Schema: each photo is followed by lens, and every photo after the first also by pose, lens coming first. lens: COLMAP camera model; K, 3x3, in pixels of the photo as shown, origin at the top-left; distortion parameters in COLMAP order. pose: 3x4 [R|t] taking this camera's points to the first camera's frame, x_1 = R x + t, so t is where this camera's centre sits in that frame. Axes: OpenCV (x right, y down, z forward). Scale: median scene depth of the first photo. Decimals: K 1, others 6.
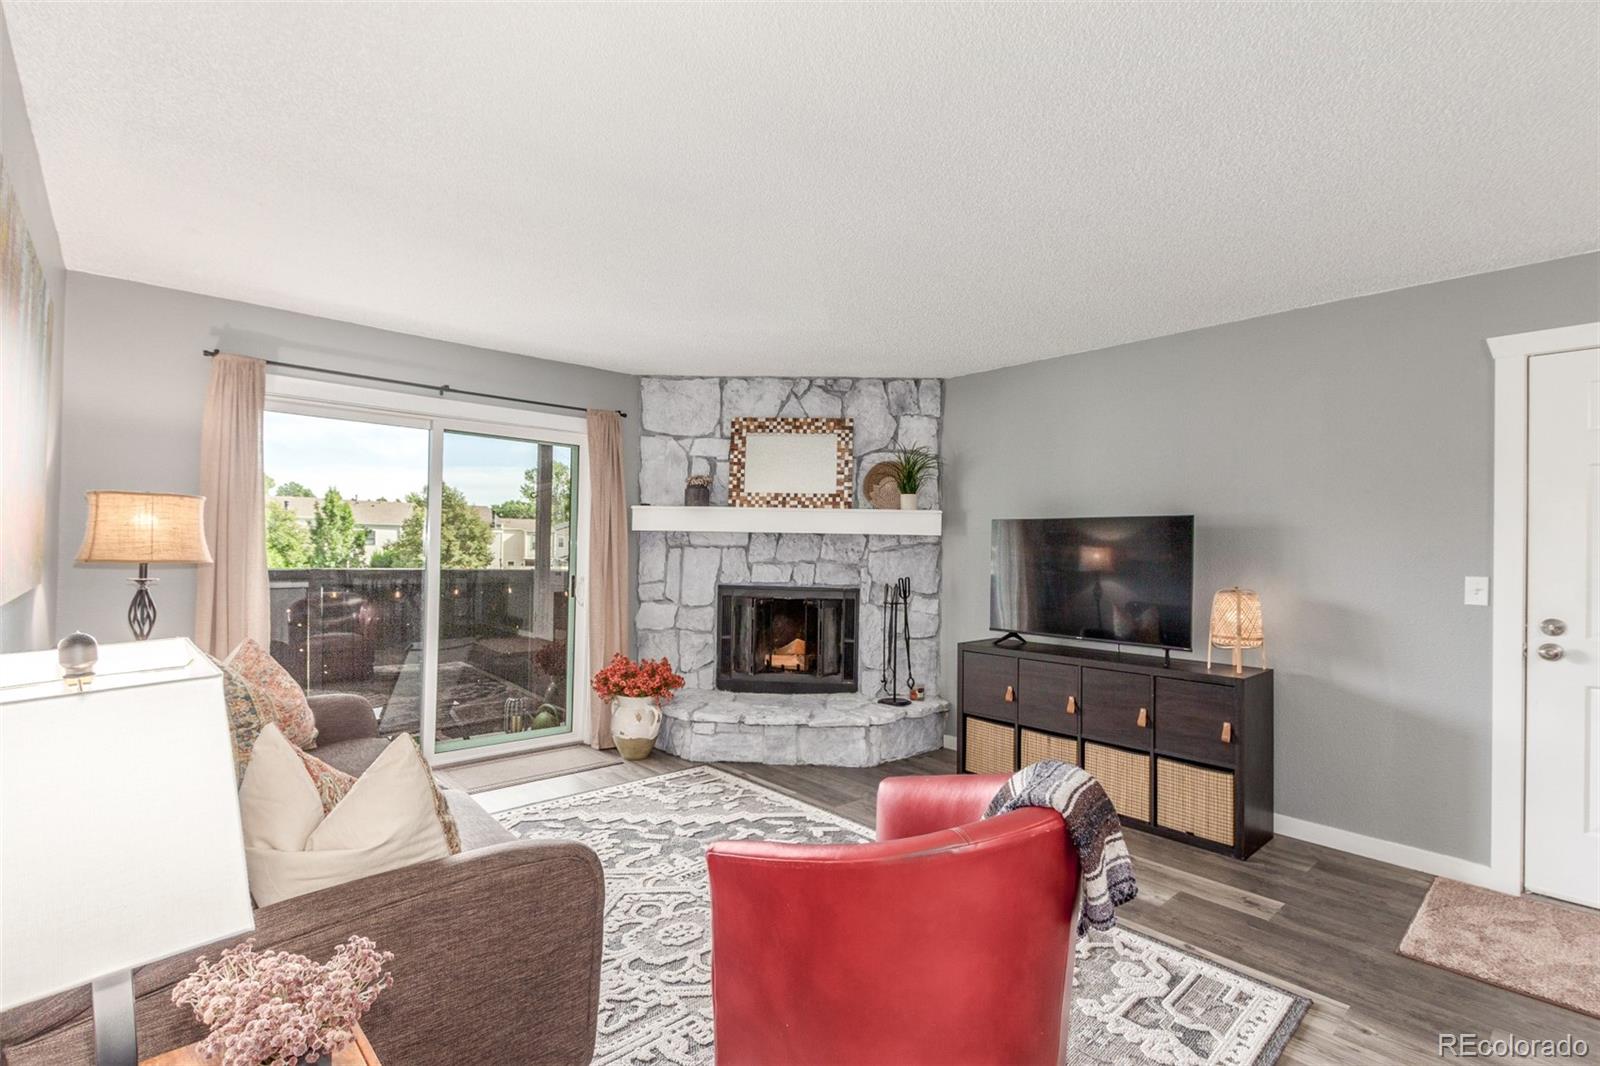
lens RADIAL K [[737.7, 0, 806.6], [0, 737.7, 540.8], [0, 0, 1]] dist [0.006705, 0.000136]
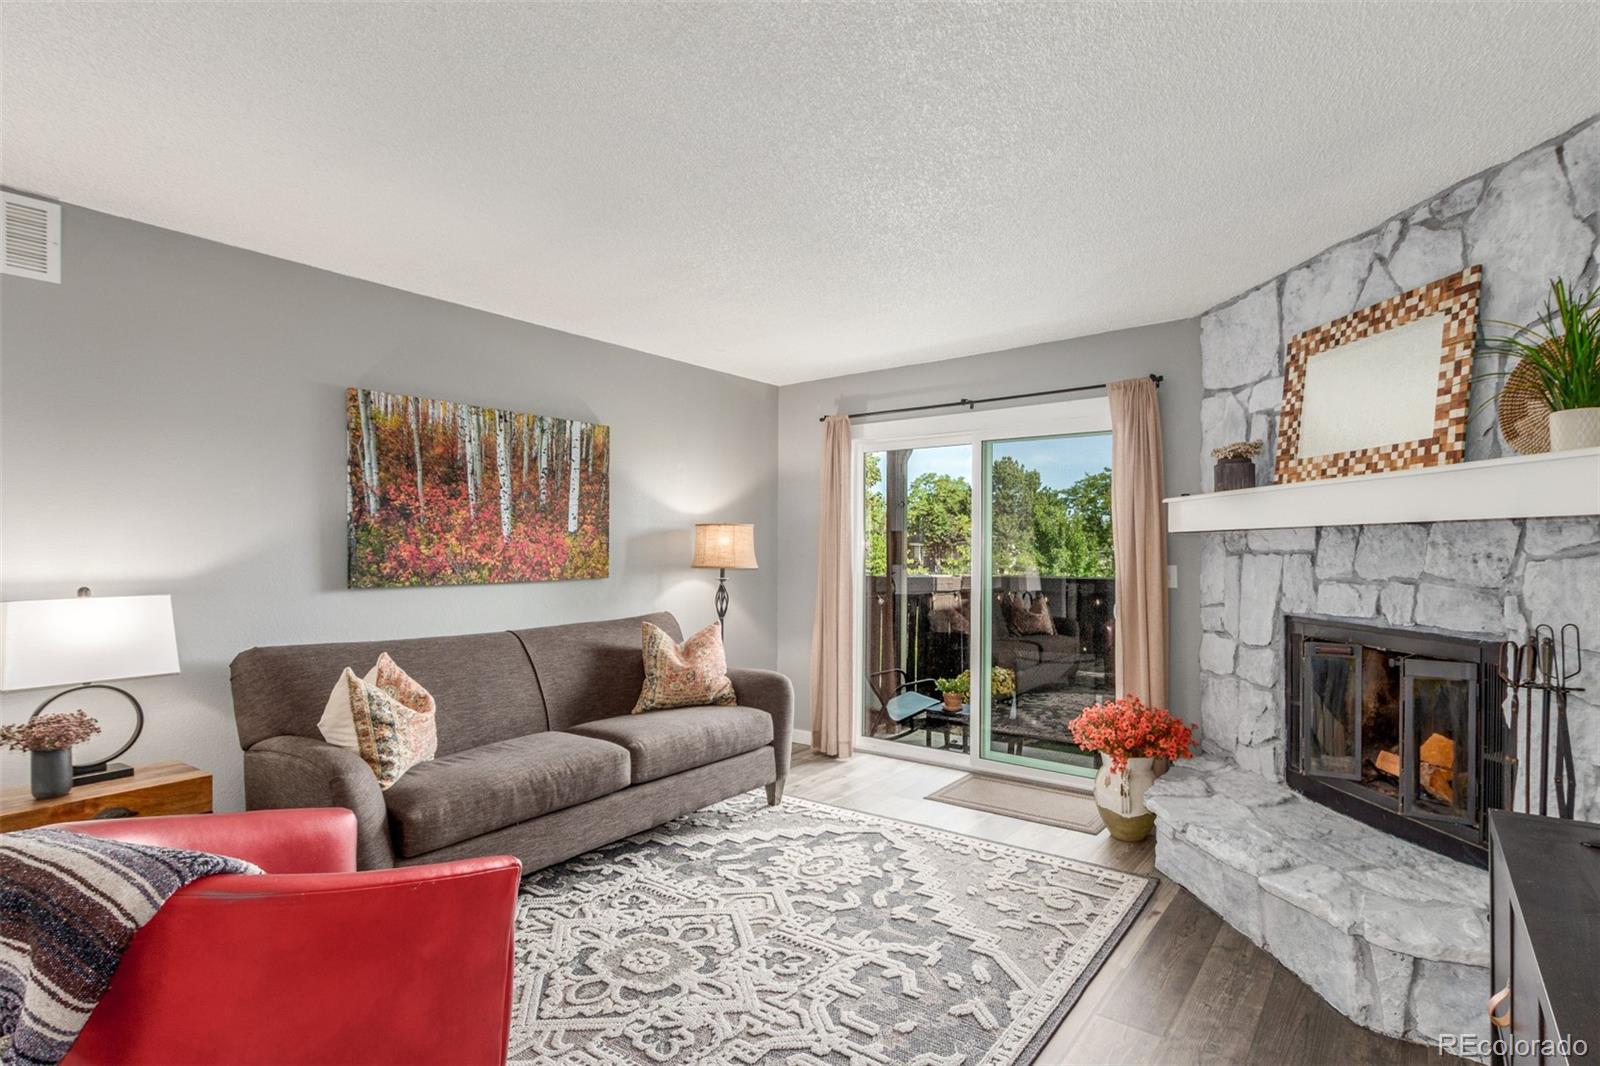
lens RADIAL K [[765.9, 0, 876.5], [0, 765.9, 552.4], [0, 0, 1]] dist [0.012106, -0.006333]
pose [[0.230725, -0.014595, -0.972910, 0.431920], [0.012866, 0.999846, -0.011948, 0.011102], [0.972934, -0.009761, 0.230877, 0.531168]]
